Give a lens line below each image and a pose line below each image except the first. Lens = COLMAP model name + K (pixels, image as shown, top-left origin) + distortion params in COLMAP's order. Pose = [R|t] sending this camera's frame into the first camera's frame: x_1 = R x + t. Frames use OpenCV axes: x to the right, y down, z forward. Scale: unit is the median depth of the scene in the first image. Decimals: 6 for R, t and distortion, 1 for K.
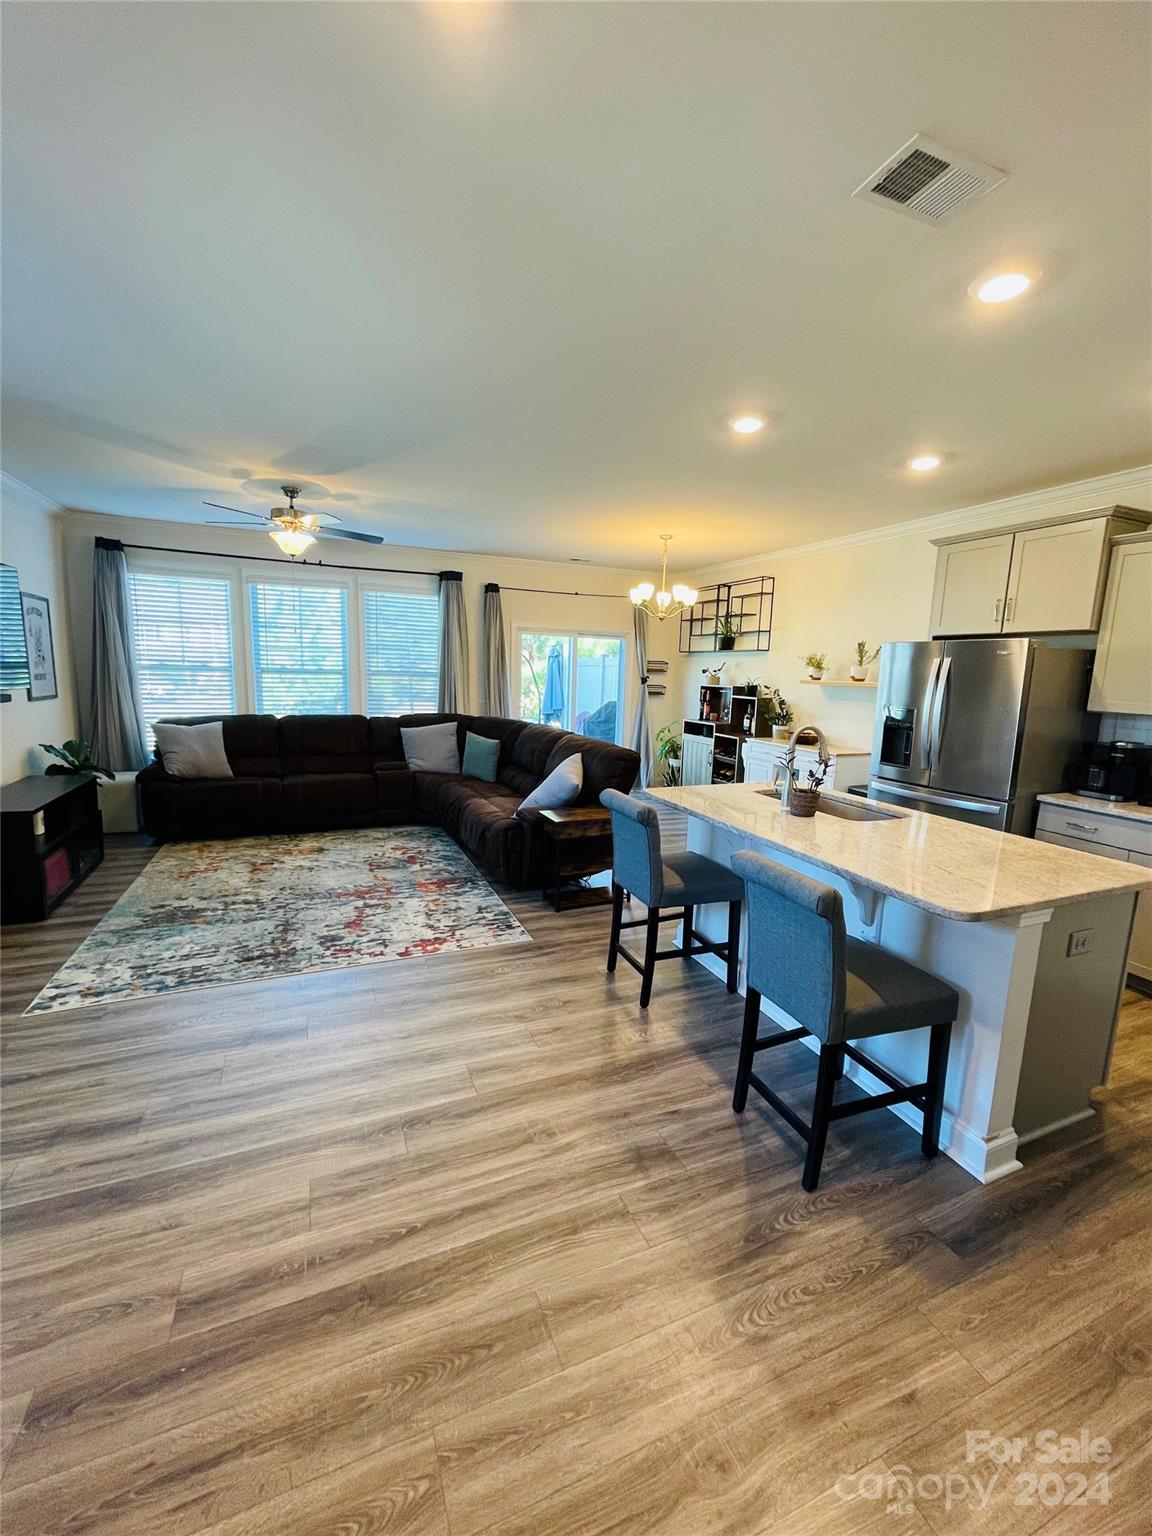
lens RADIAL K [[625.9, 0, 576.2], [0, 625.9, 769.4], [0, 0, 1]] dist [-0.001636, 0.000122]
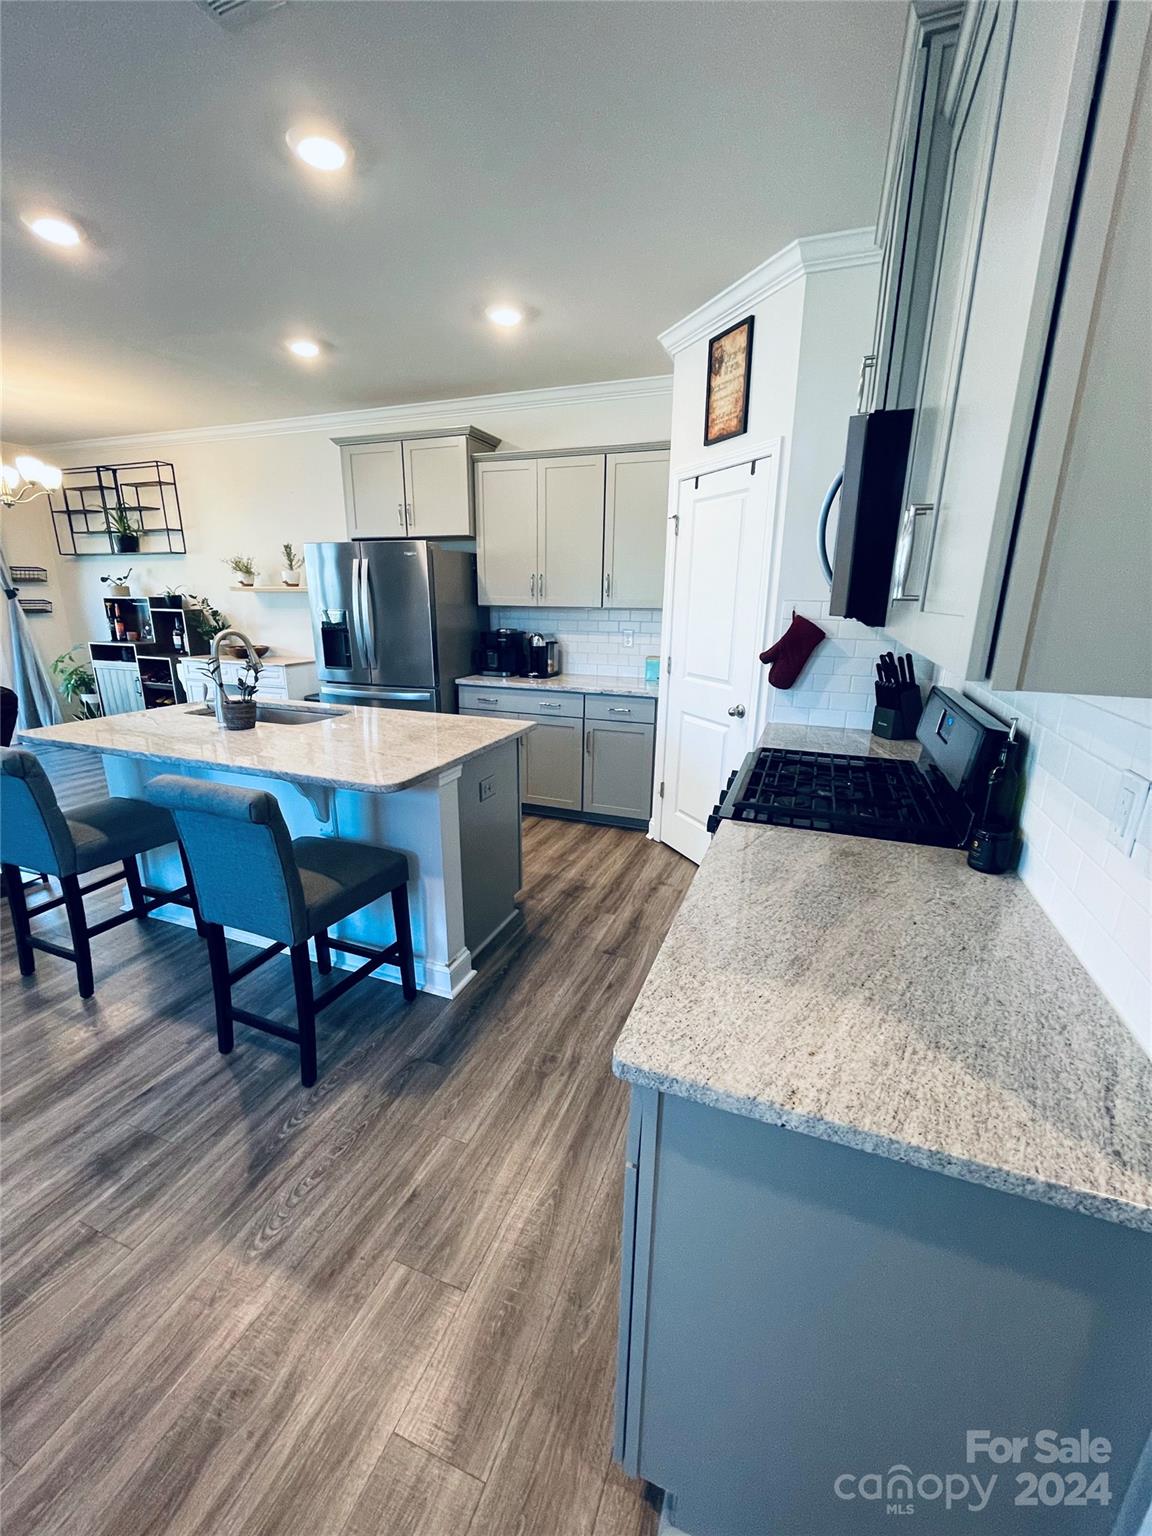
lens RADIAL K [[625.9, 0, 574.6], [0, 625.9, 769.3], [0, 0, 1]] dist [-0.001636, 0.000122]
pose [[0.694990, -0.215949, 0.685824, 0.043401], [0.124383, 0.975561, 0.181135, 0.019947], [-0.708179, -0.040582, 0.704865, -0.001931]]
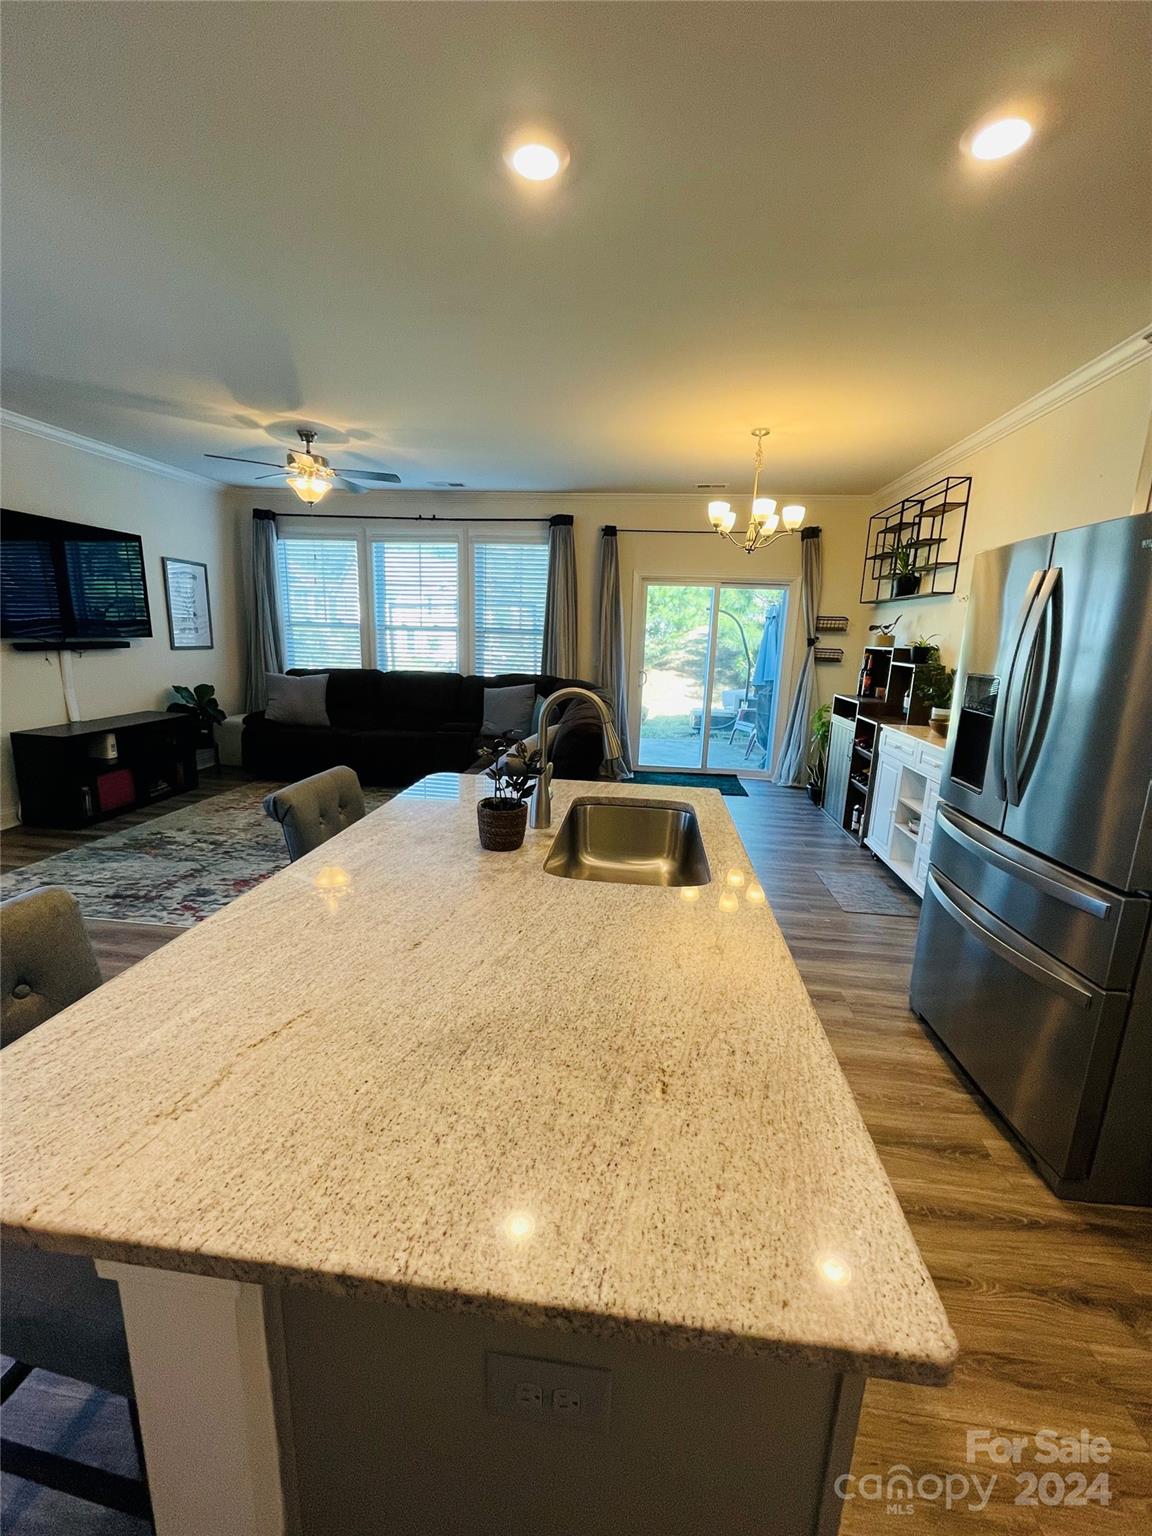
lens RADIAL K [[625.9, 0, 573.9], [0, 625.9, 769.3], [0, 0, 1]] dist [-0.001636, 0.000122]
pose [[0.868934, 0.104373, -0.483797, 0.530407], [-0.083674, 0.994420, 0.064250, -0.028594], [0.487803, -0.015348, 0.872819, 0.418802]]
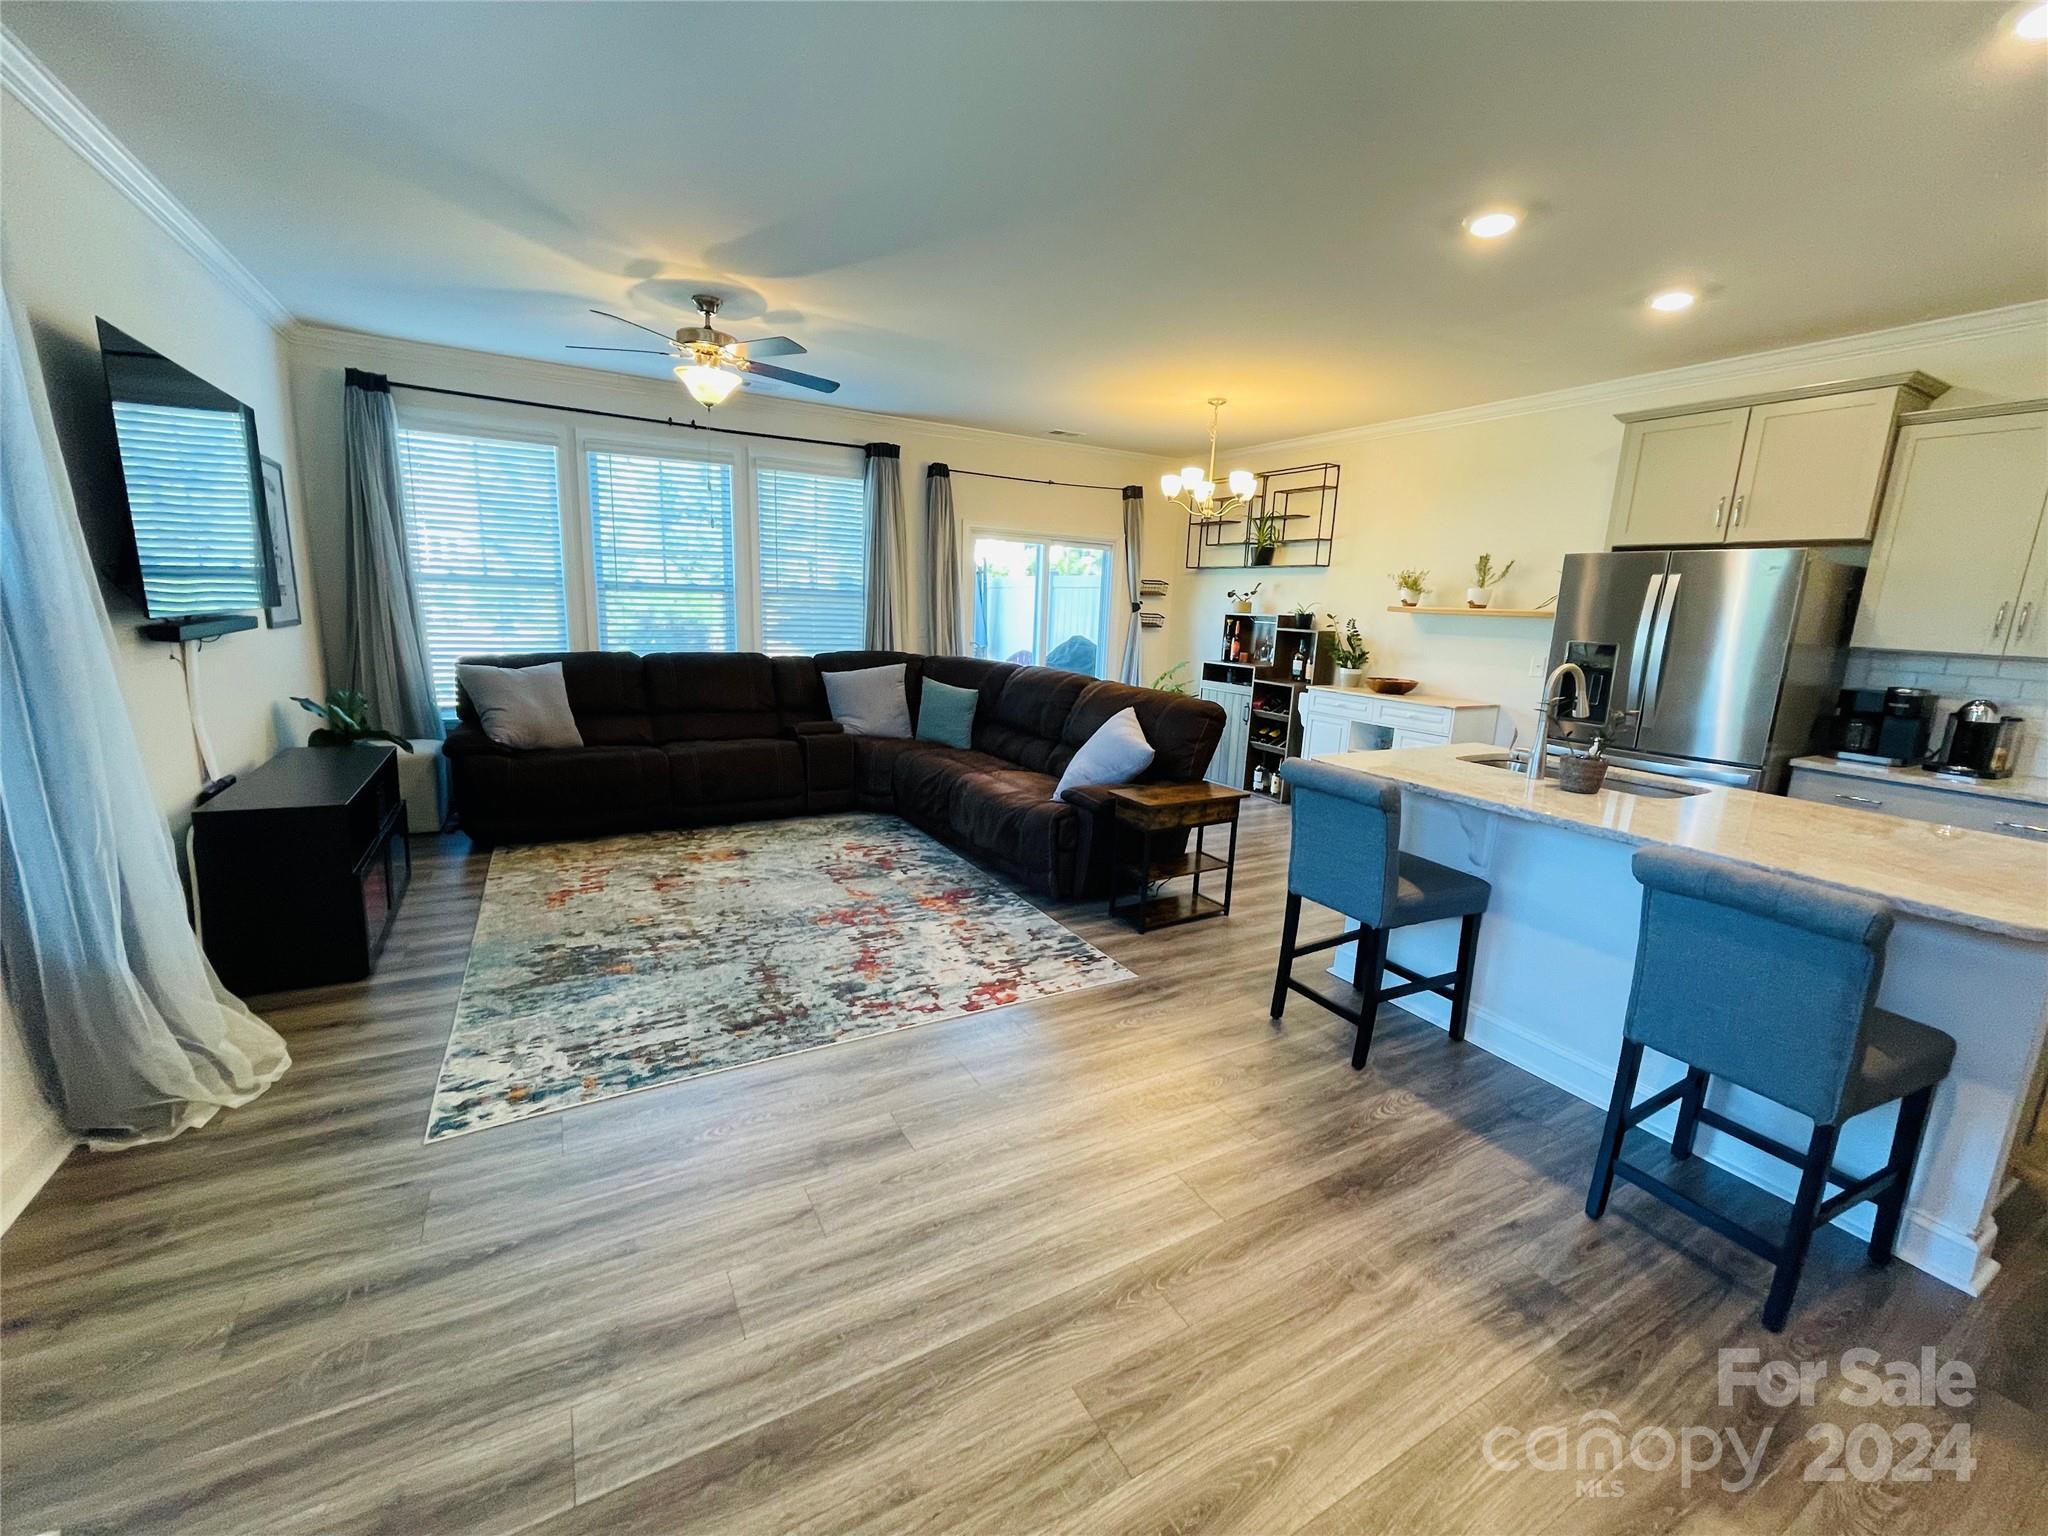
lens RADIAL K [[834.5, 0, 1026.0], [0, 834.5, 768.7], [0, 0, 1]] dist [-0.001636, 0.000122]
pose [[0.993337, -0.013407, 0.114466, -0.287001], [0.008172, 0.998904, 0.046081, -0.001502], [-0.114958, -0.044838, 0.992358, 0.104015]]
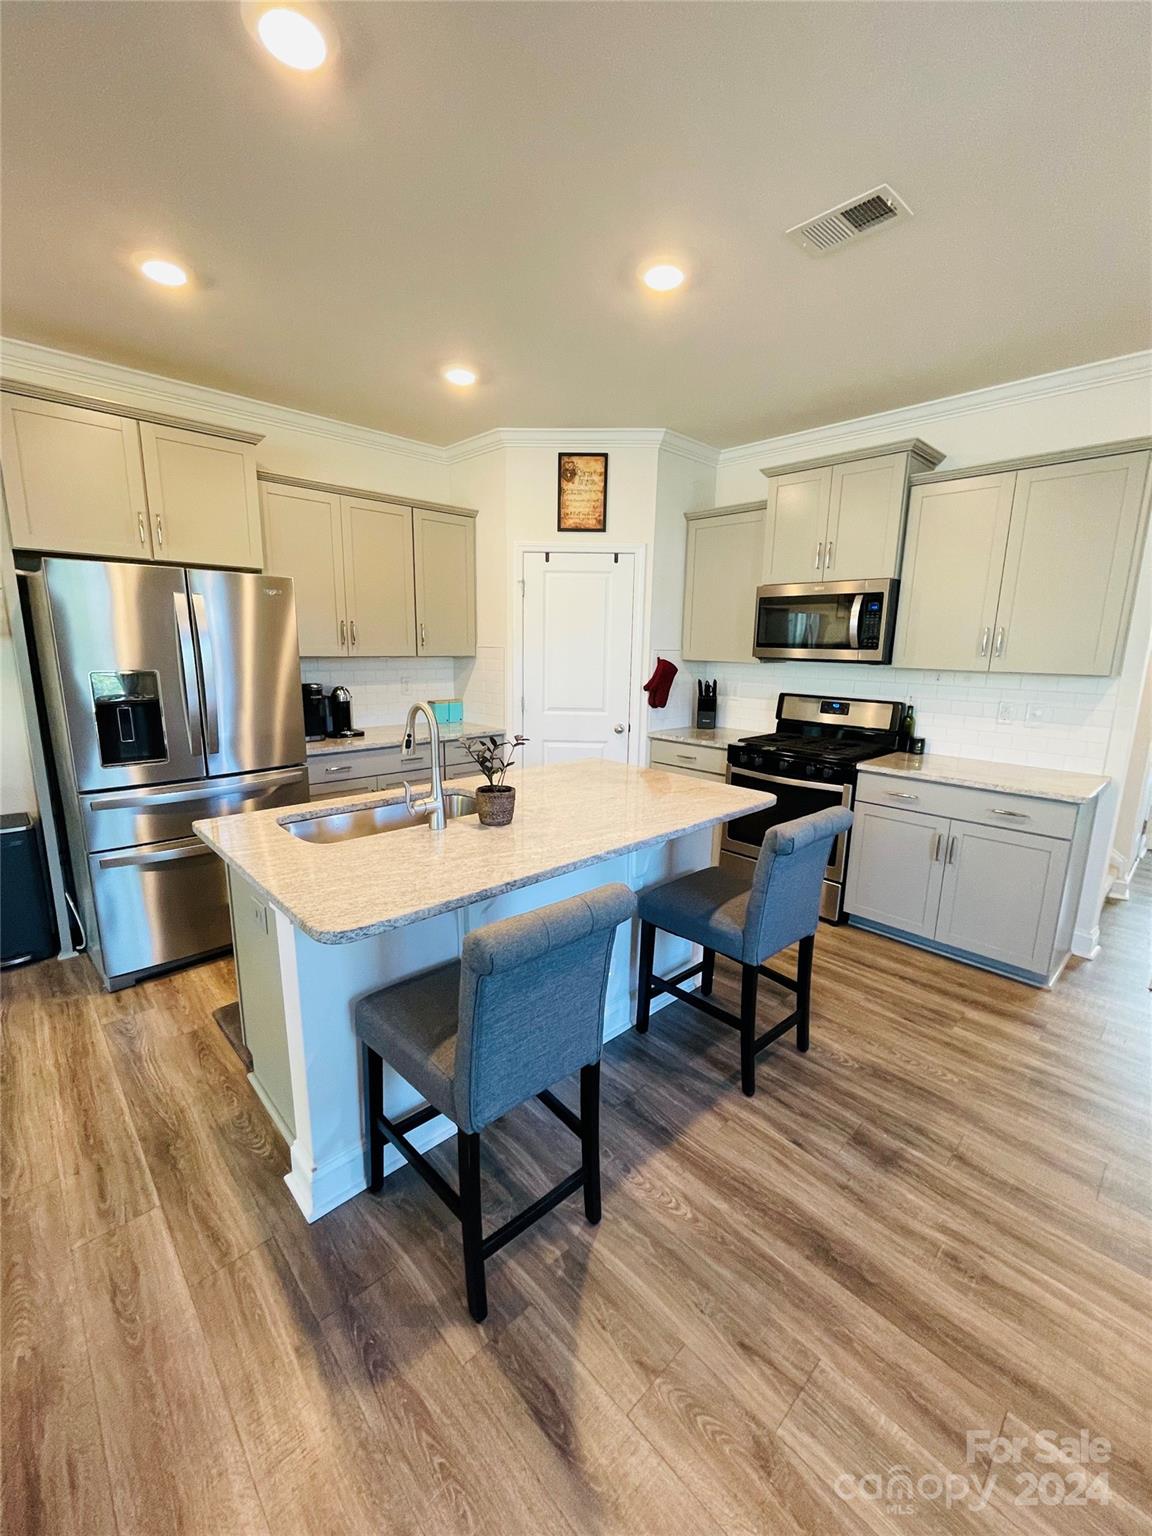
lens RADIAL K [[625.9, 0, 576.1], [0, 625.9, 771.8], [0, 0, 1]] dist [-0.001636, 0.000122]
pose [[-0.349106, -0.226594, 0.909274, -0.247790], [0.122017, 0.951072, 0.283857, -0.138175], [-0.929105, 0.210043, -0.304377, 0.869907]]
